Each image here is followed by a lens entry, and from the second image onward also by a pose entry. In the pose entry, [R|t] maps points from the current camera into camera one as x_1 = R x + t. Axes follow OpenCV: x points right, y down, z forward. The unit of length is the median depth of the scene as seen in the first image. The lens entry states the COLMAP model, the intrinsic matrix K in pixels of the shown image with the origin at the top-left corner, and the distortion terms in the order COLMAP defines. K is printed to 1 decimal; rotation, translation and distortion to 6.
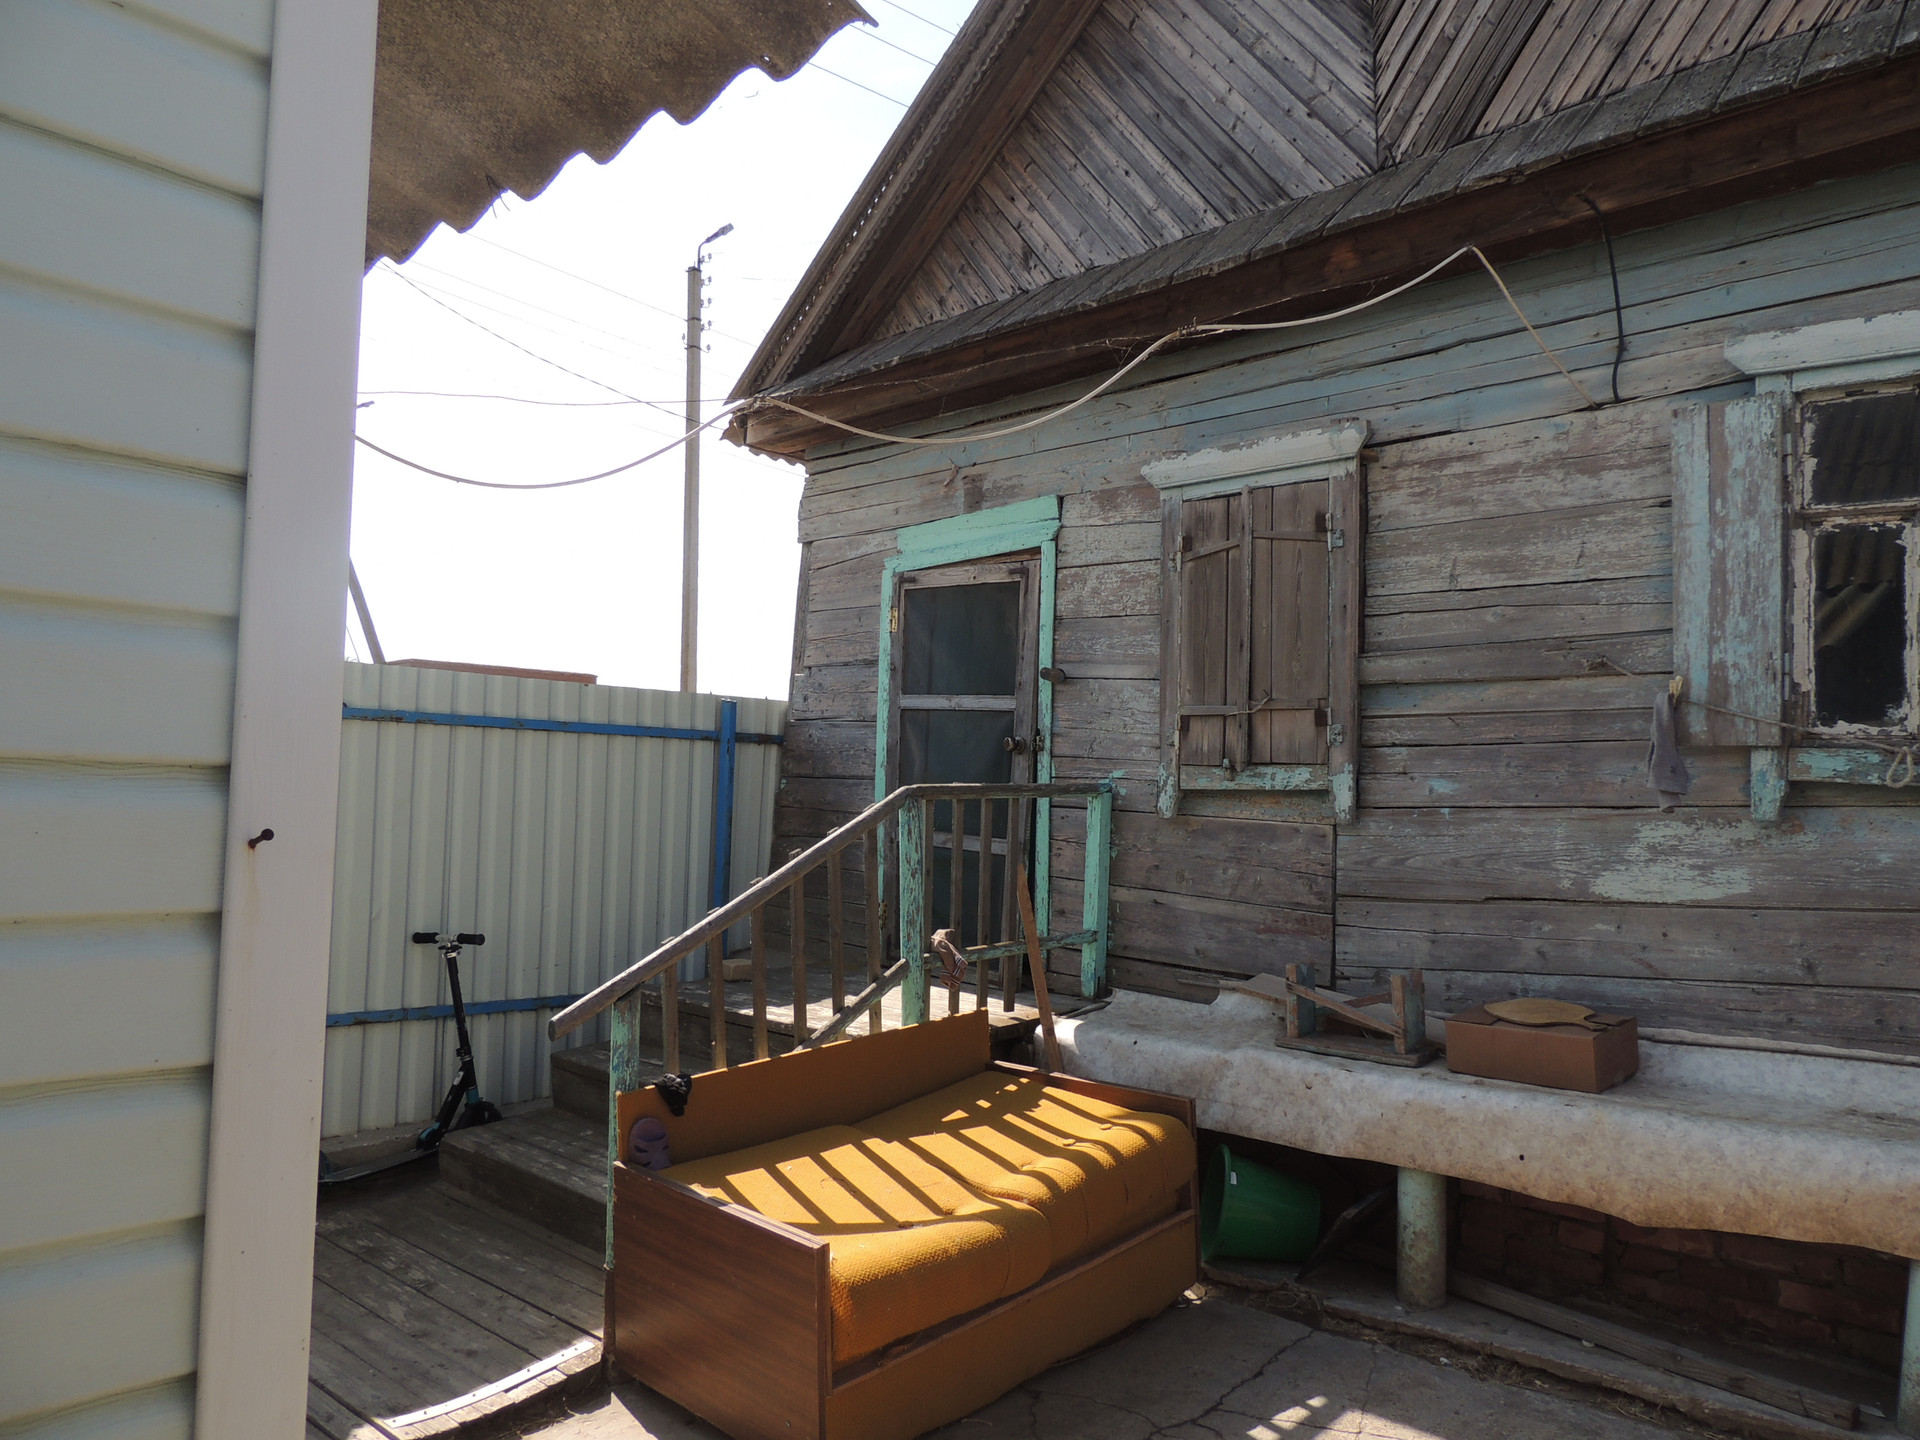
lens RADIAL K [[1350.3, 0, 956.6], [0, 1350.3, 731.4], [0, 0, 1]] dist [-0.027945, 0.005079]
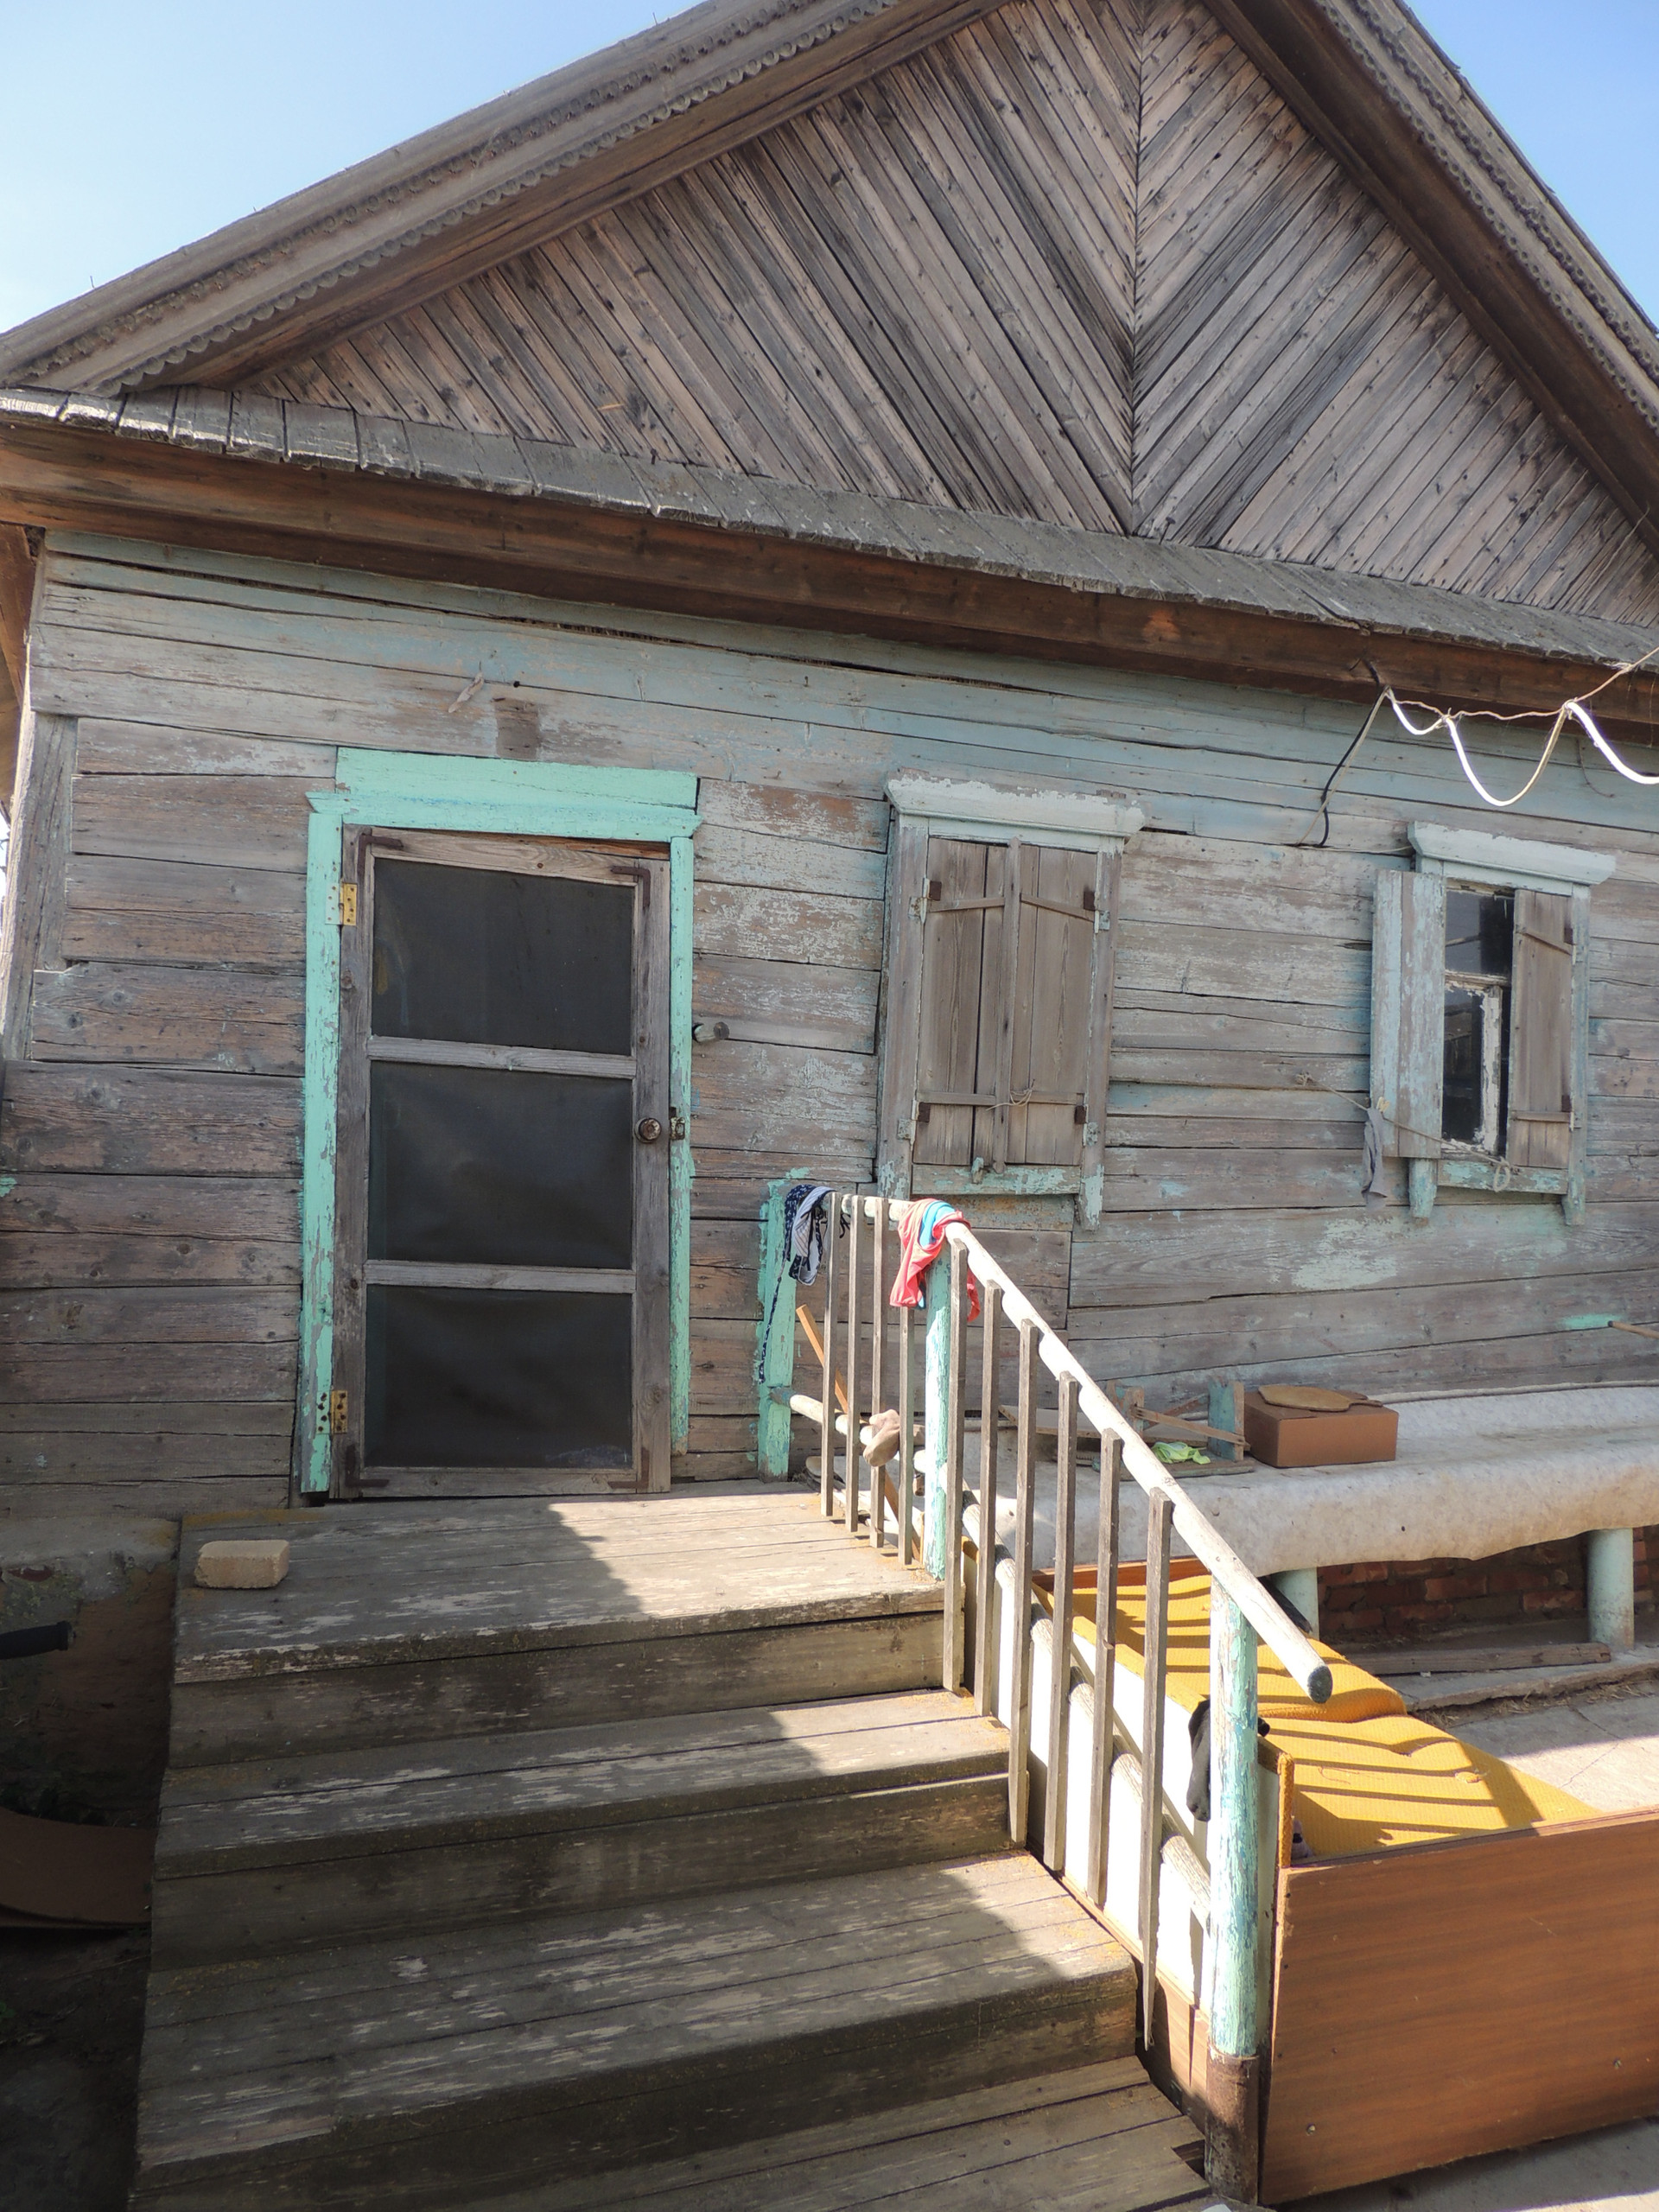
lens RADIAL K [[1555.7, 0, 826.6], [0, 1555.7, 1117.8], [0, 0, 1]] dist [-0.027945, 0.005079]
pose [[0.437153, 0.012683, 0.899297, -0.753731], [-0.049944, 0.998700, 0.010193, -0.010464], [-0.897999, -0.049371, 0.437219, 0.701172]]
